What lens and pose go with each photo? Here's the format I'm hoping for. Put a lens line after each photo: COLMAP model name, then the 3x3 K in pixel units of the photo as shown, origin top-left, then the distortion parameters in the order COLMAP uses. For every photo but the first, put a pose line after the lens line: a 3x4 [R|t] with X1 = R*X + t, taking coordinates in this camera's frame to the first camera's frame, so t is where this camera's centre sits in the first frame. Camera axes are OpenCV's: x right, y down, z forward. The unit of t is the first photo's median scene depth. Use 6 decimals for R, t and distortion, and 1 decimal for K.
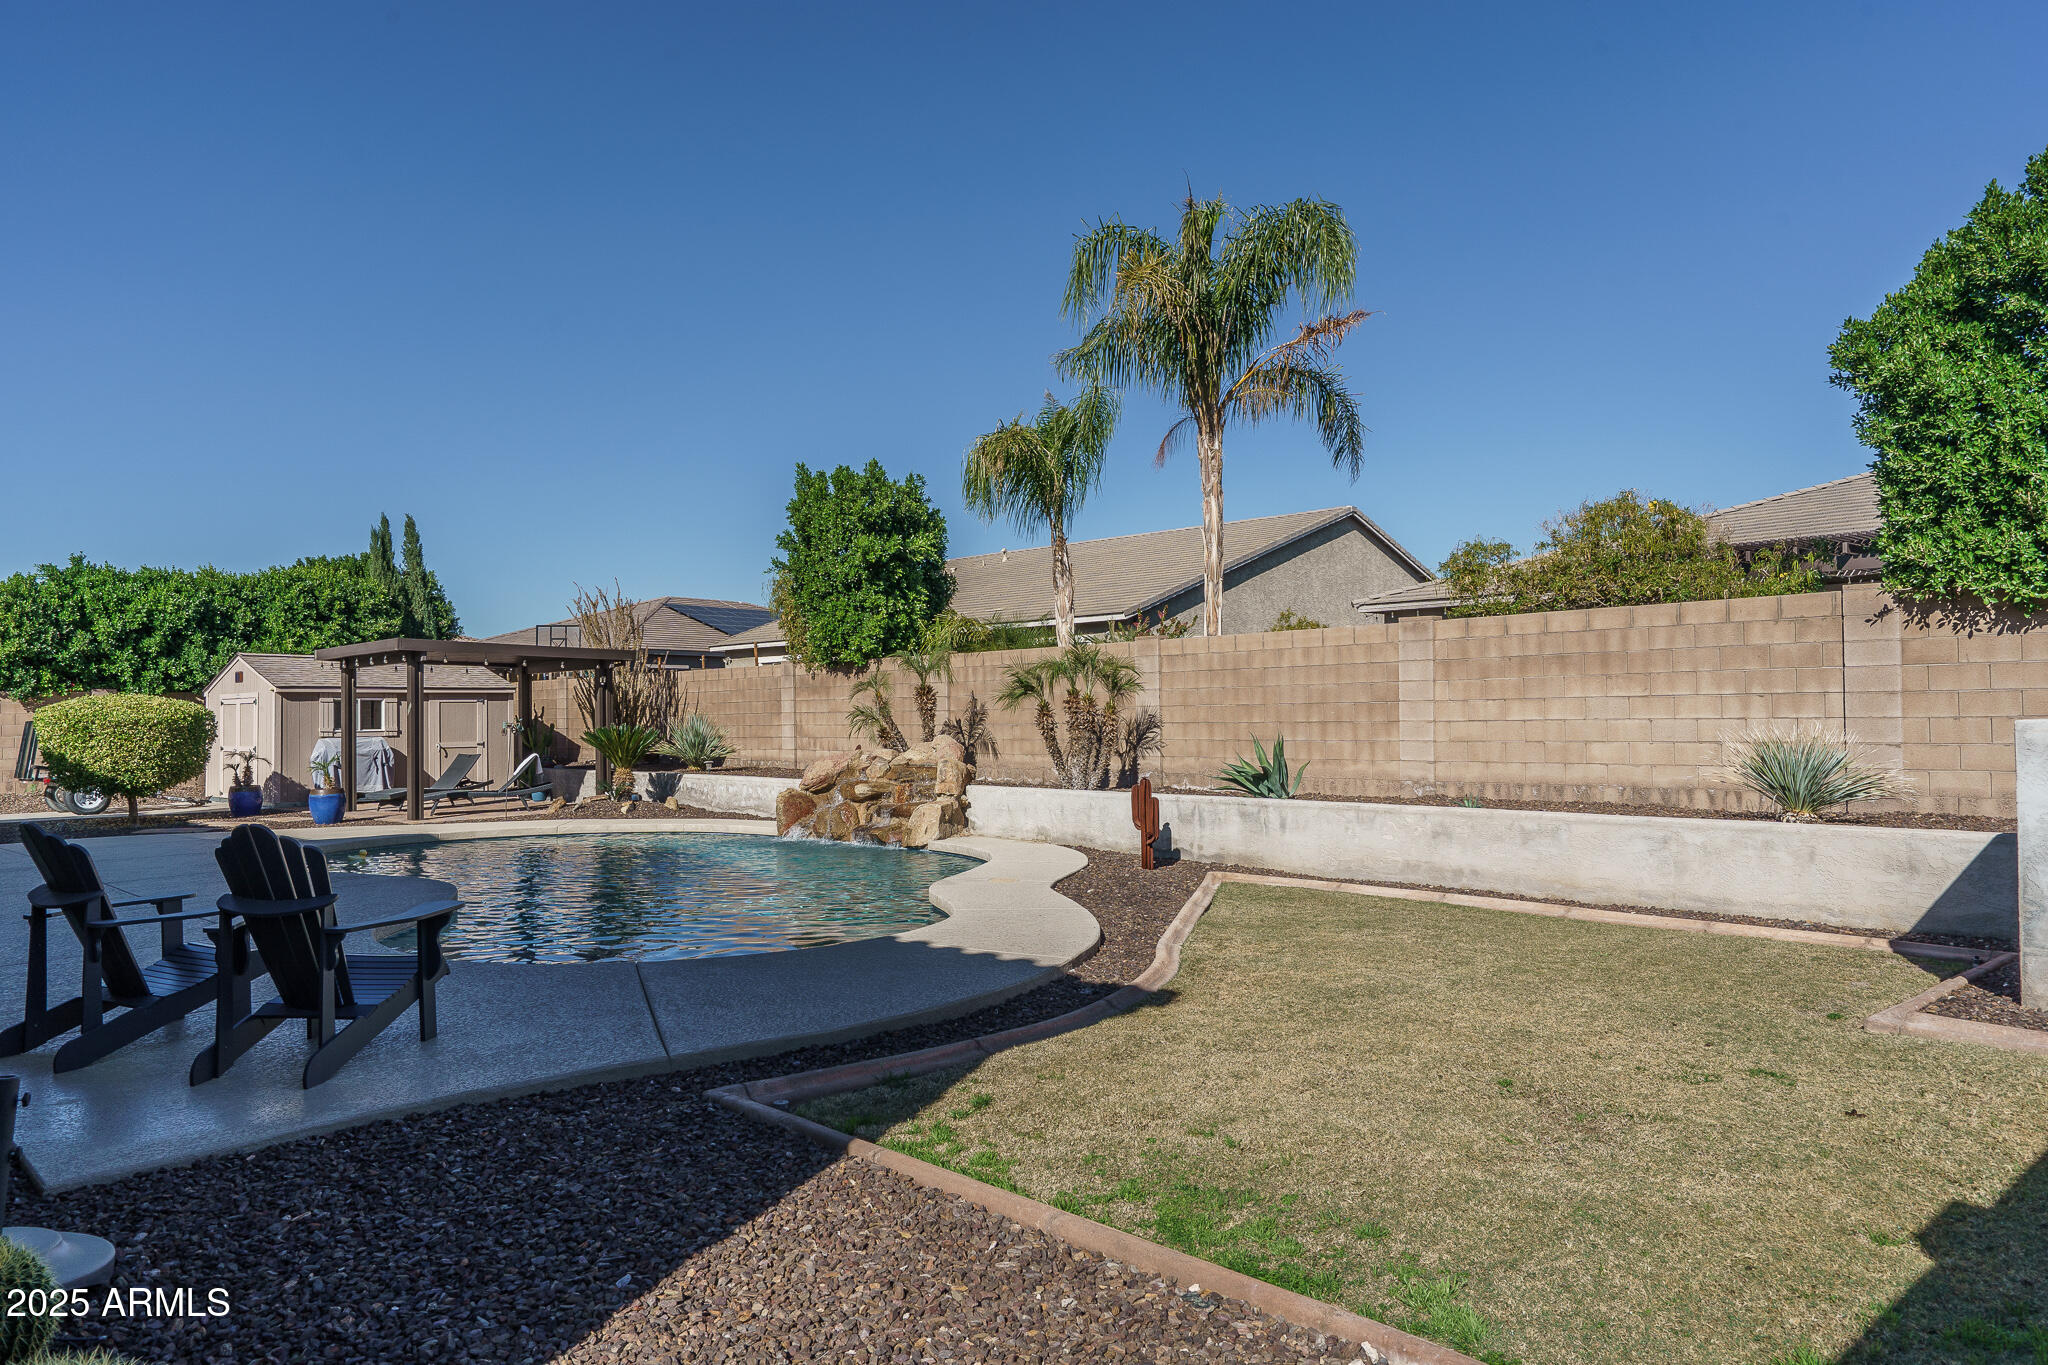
lens RADIAL K [[1336.9, 0, 1009.5], [0, 1336.9, 681.6], [0, 0, 1]] dist [0.010953, 0.002270]
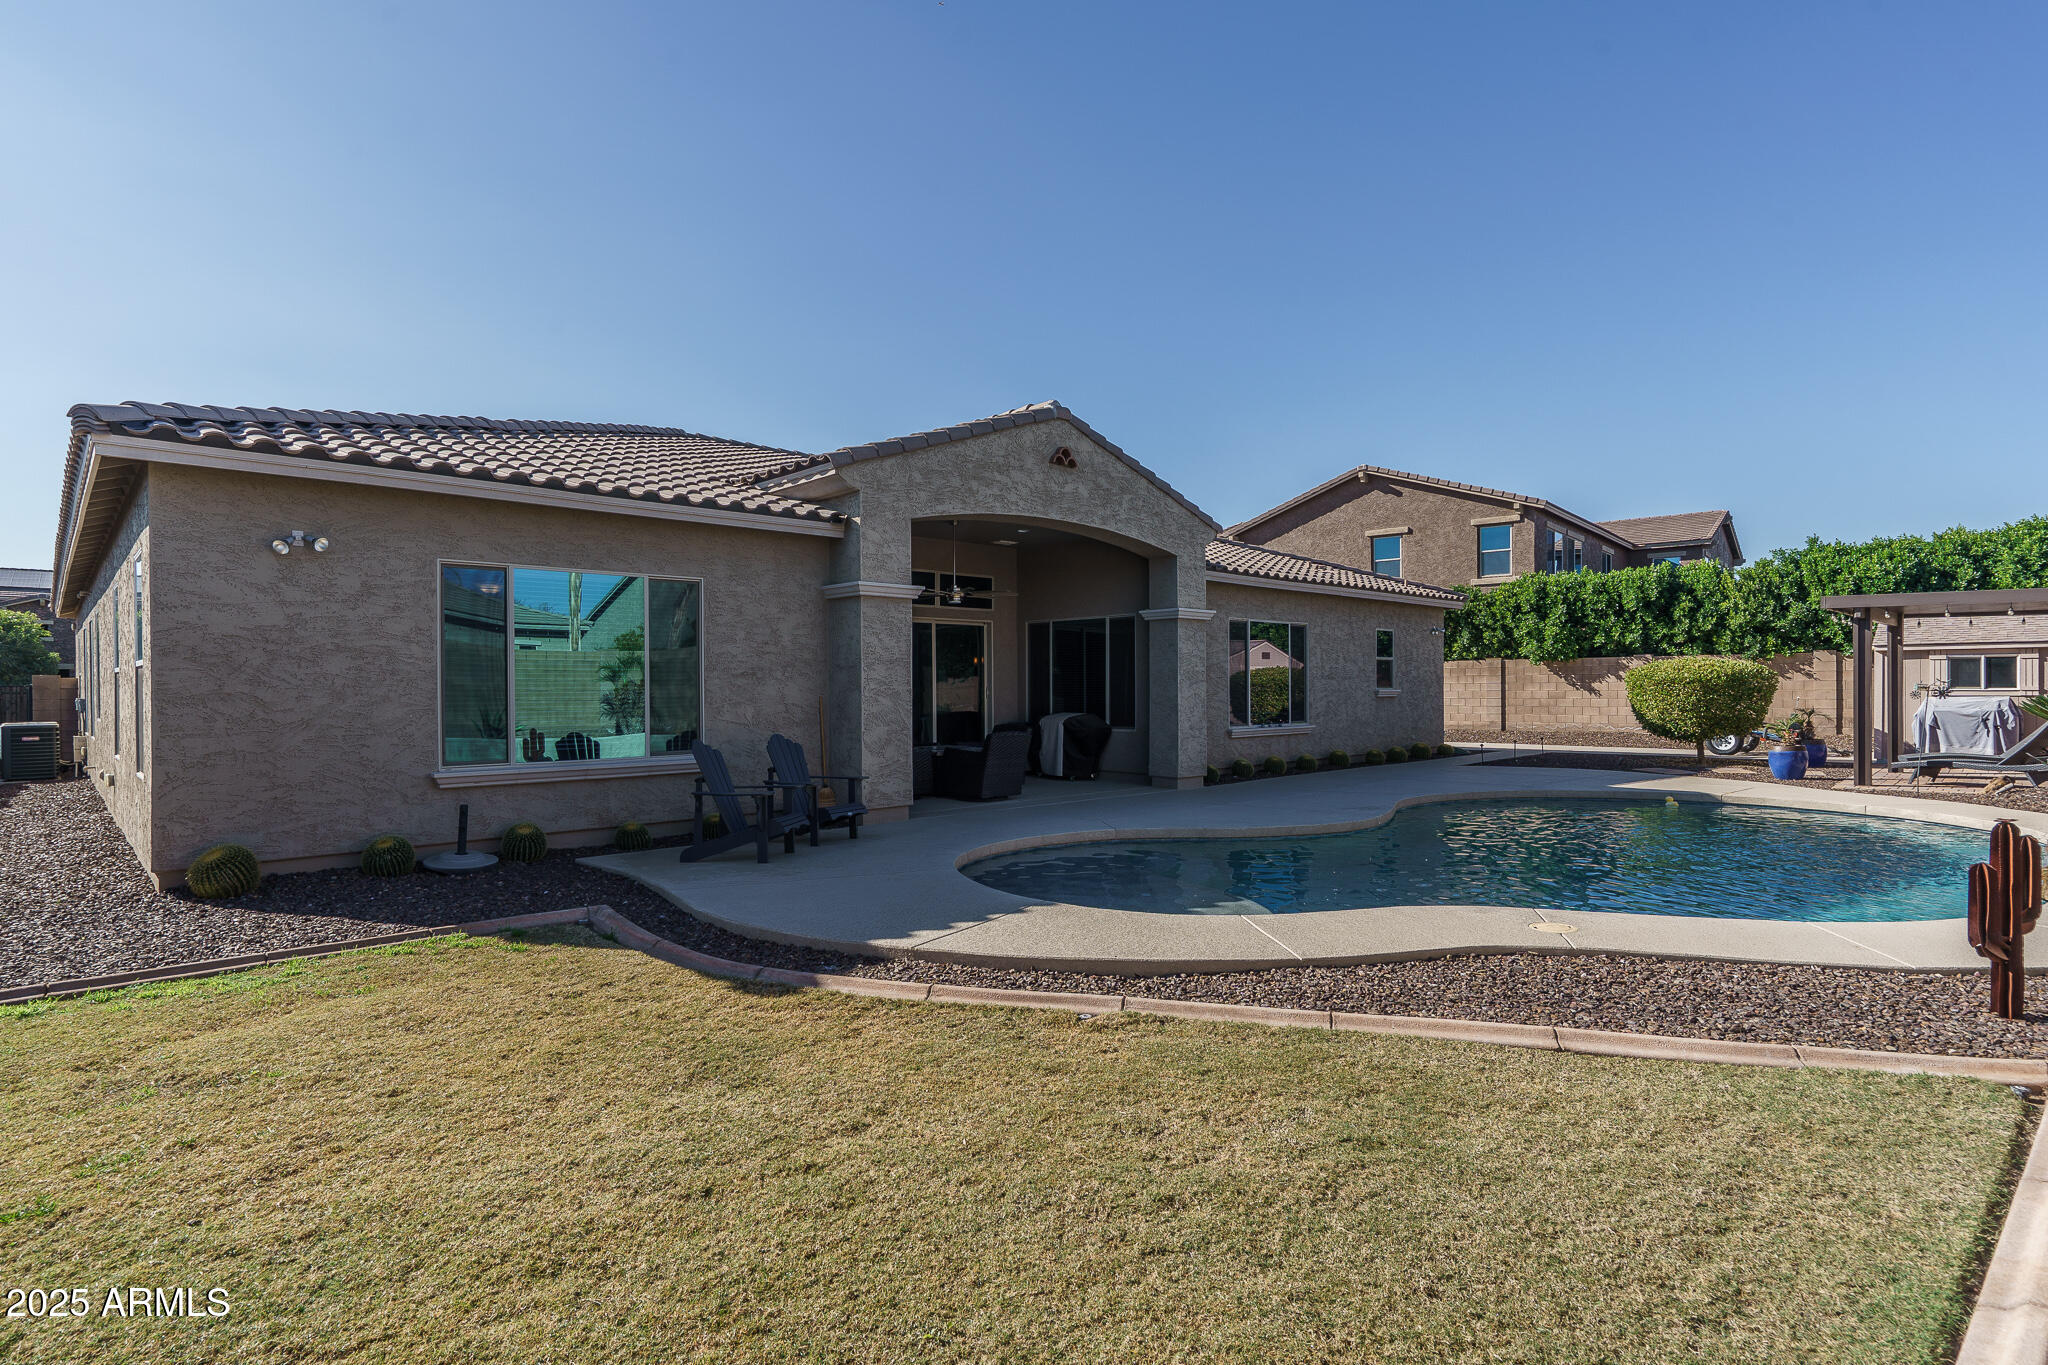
lens RADIAL K [[1046.2, 0, 1022.3], [0, 1046.2, 690.0], [0, 0, 1]] dist [0.003889, 0.003930]
pose [[-0.003776, 0.014022, -0.999895, 0.280259], [0.032859, 0.999363, 0.013890, 0.005452], [0.999453, -0.032803, -0.004234, 0.375986]]
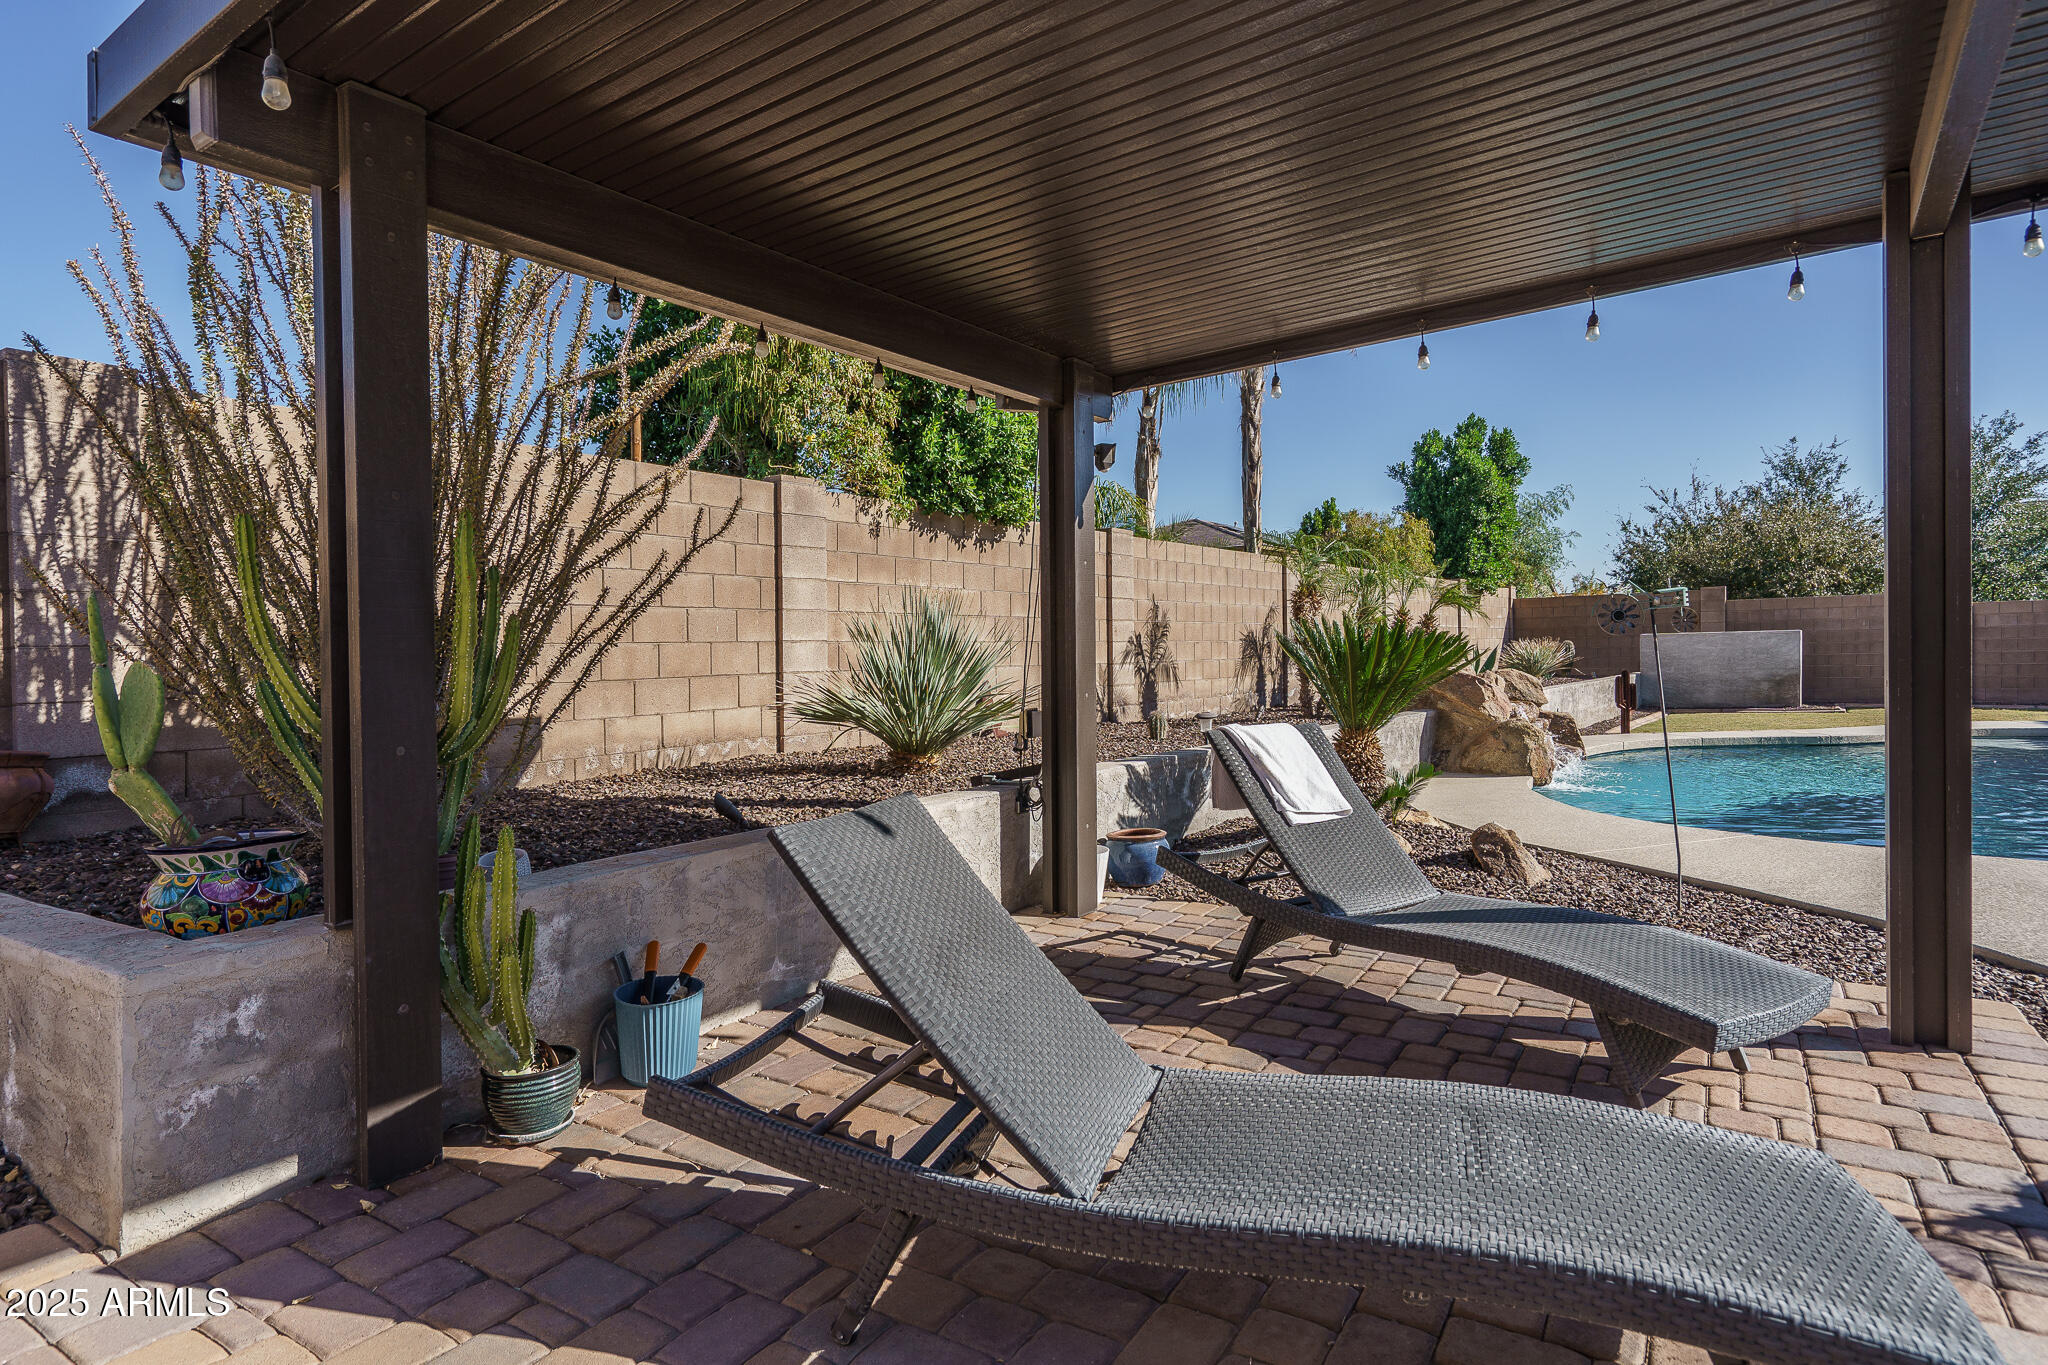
lens RADIAL K [[1107.4, 0, 1013.9], [0, 1107.4, 683.9], [0, 0, 1]] dist [0.008150, -0.000163]
pose [[-0.193278, -0.008656, 0.981106, -0.532307], [-0.001560, 0.999963, 0.008515, 0.044870], [-0.981143, 0.000115, -0.193284, 1.072311]]
